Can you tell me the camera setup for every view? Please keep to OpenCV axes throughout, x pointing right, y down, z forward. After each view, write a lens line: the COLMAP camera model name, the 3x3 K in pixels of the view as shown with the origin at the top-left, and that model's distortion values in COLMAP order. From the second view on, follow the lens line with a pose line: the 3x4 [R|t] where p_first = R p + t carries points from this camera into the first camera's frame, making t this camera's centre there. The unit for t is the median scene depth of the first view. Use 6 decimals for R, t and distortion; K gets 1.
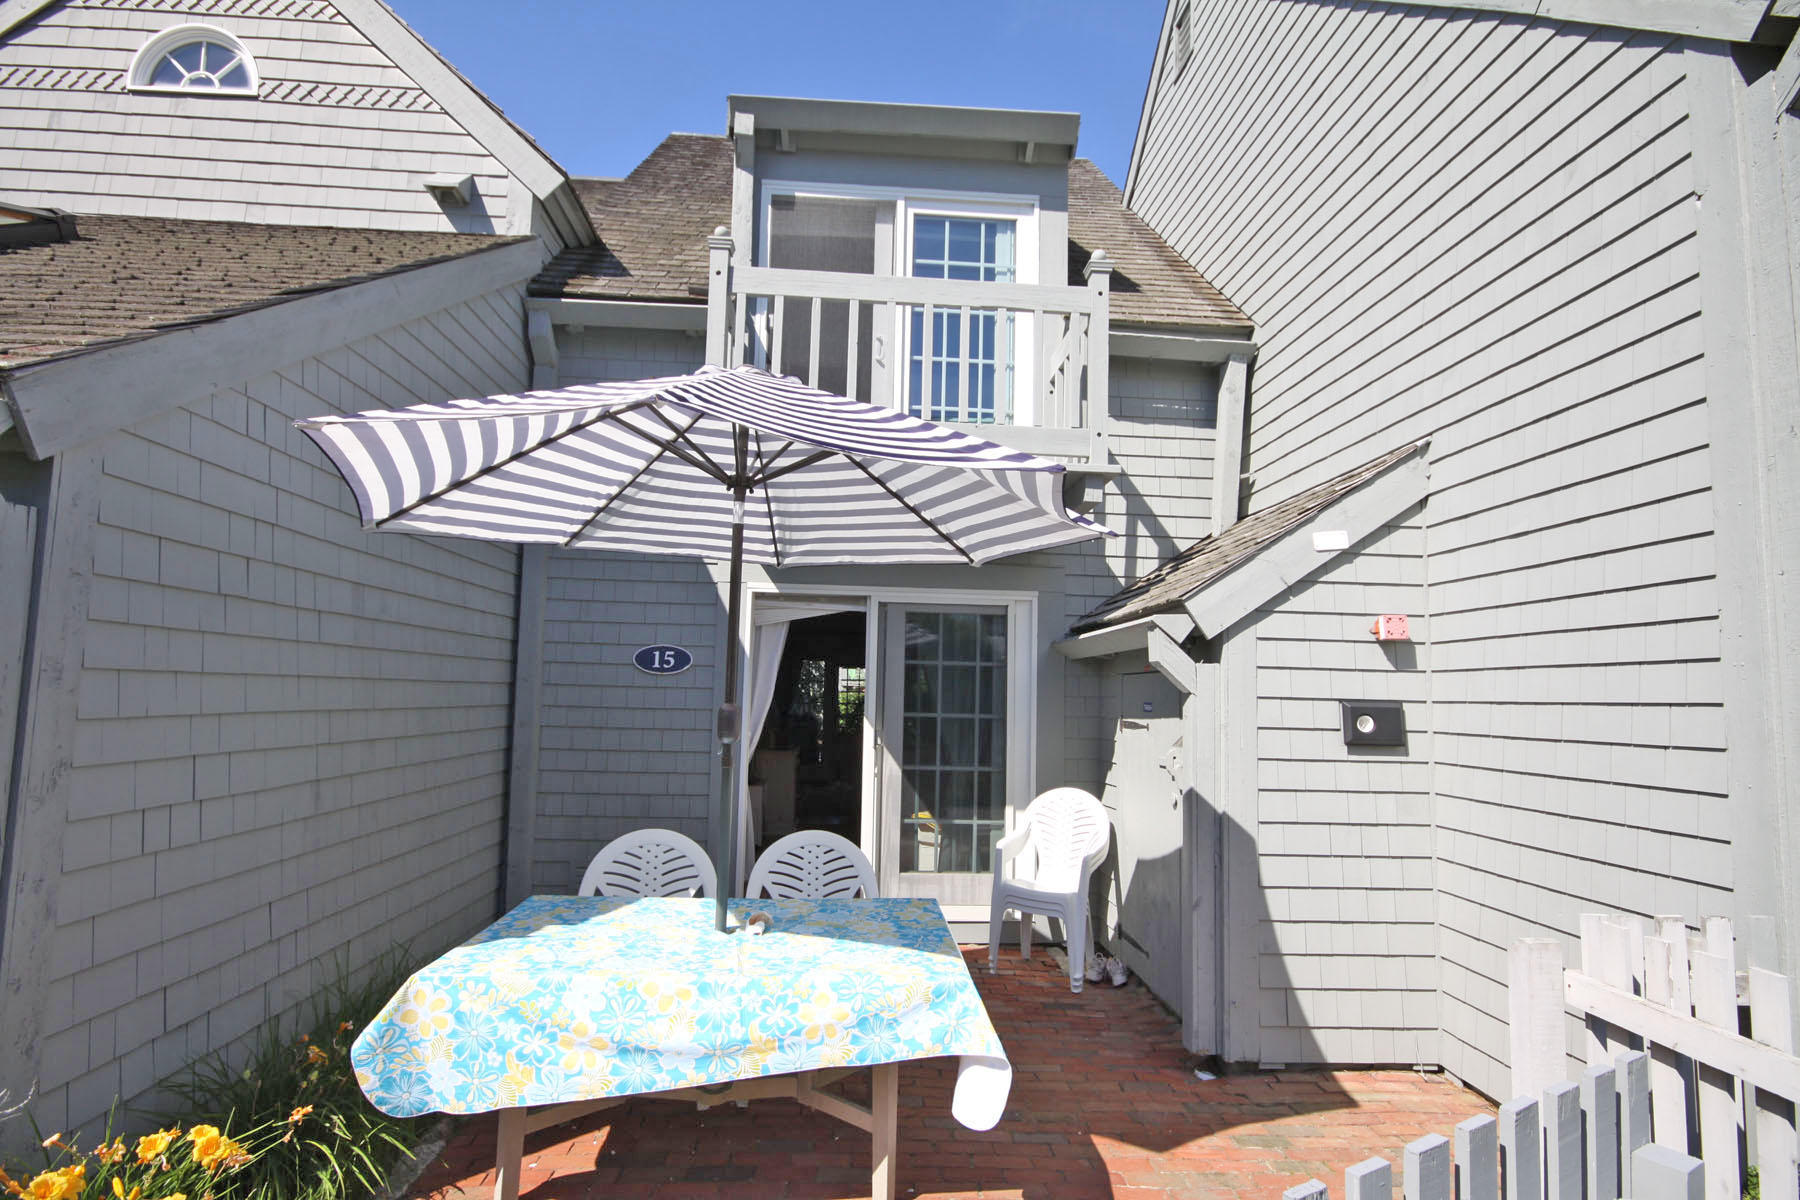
lens RADIAL K [[908.2, 0, 896.9], [0, 908.2, 617.6], [0, 0, 1]] dist [0.020481, -0.014870]
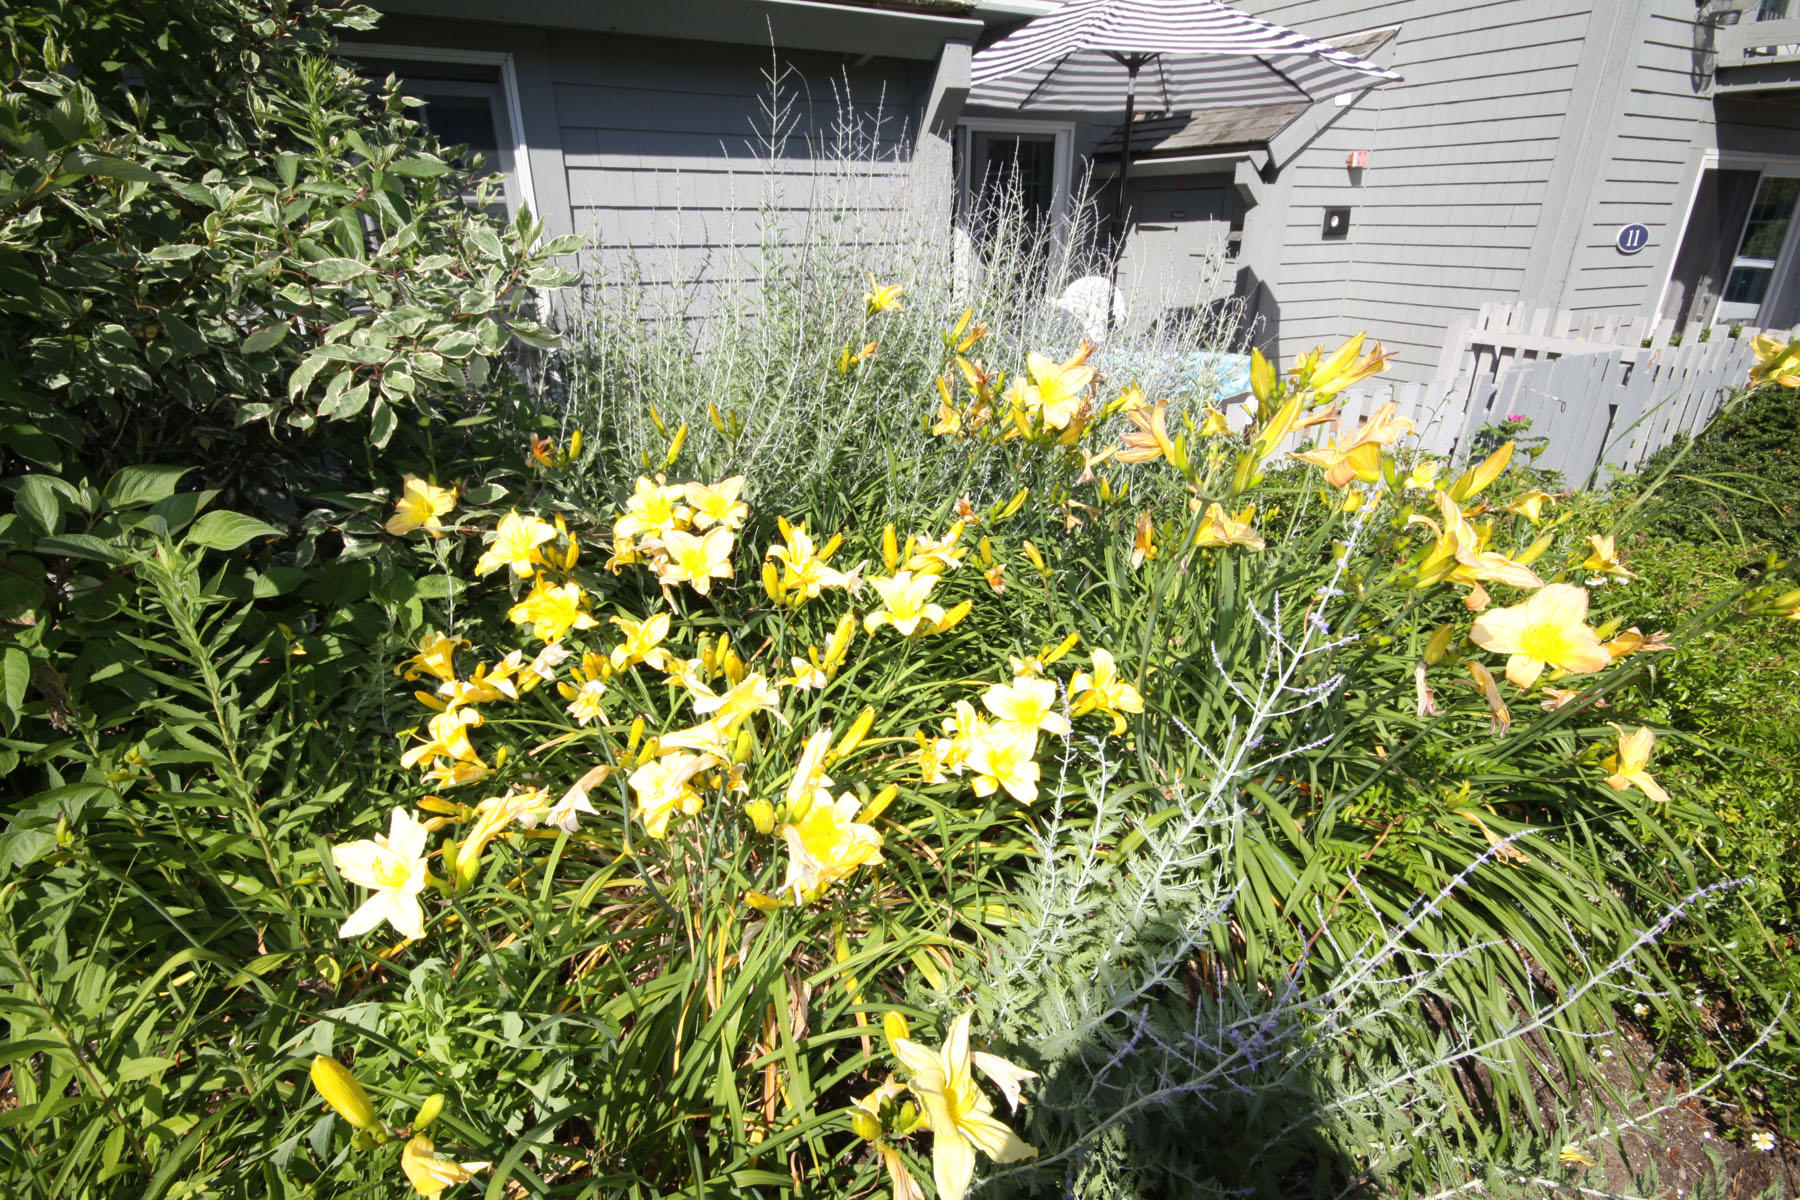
lens RADIAL K [[908.2, 0, 896.9], [0, 908.2, 617.6], [0, 0, 1]] dist [0.020481, -0.014870]
pose [[0.917771, -0.183250, 0.352300, -0.703813], [-0.010971, 0.875121, 0.483779, -0.038807], [-0.396958, -0.447864, 0.801150, -0.284126]]
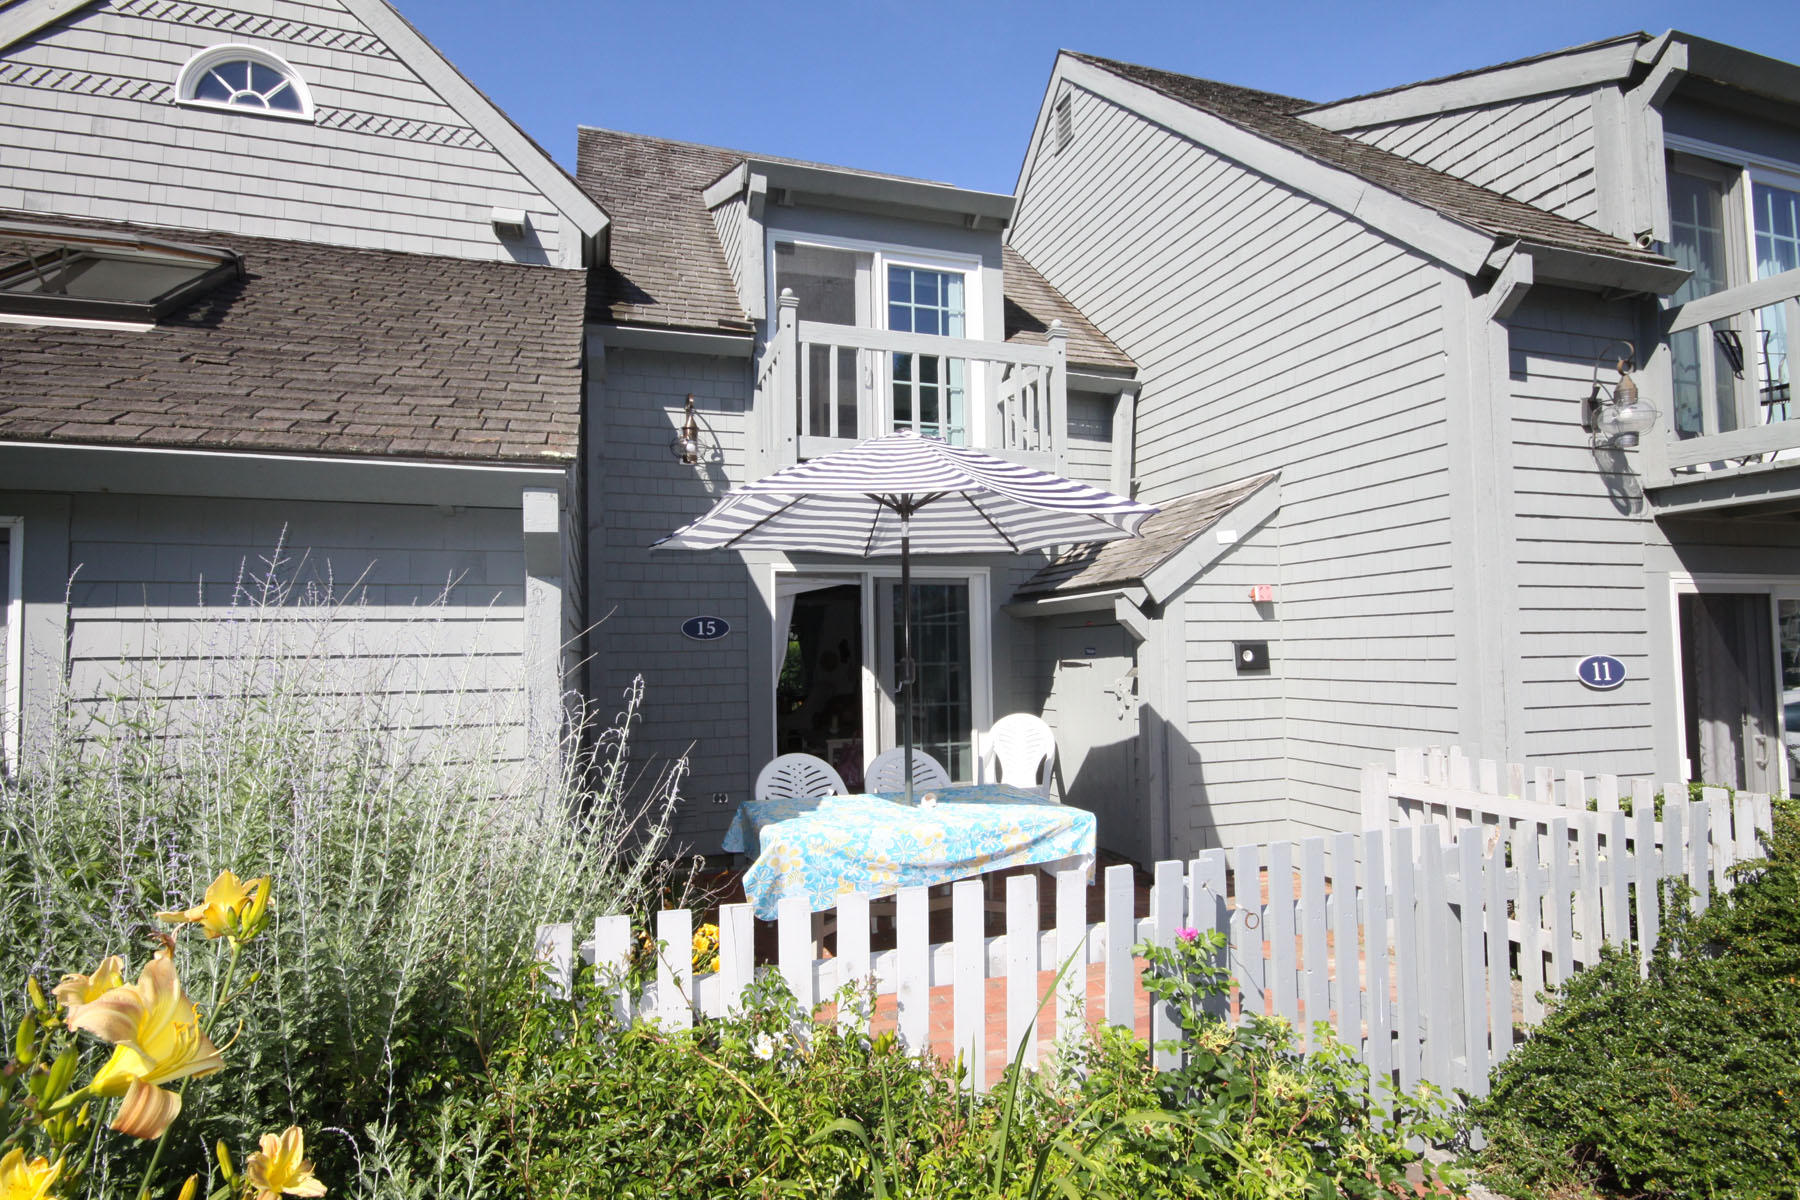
lens RADIAL K [[908.2, 0, 896.9], [0, 908.2, 617.6], [0, 0, 1]] dist [0.020481, -0.014870]
pose [[0.968478, -0.029732, 0.247317, -0.313467], [0.017296, 0.998481, 0.052306, -0.027784], [-0.248496, -0.046380, 0.967522, -0.246476]]
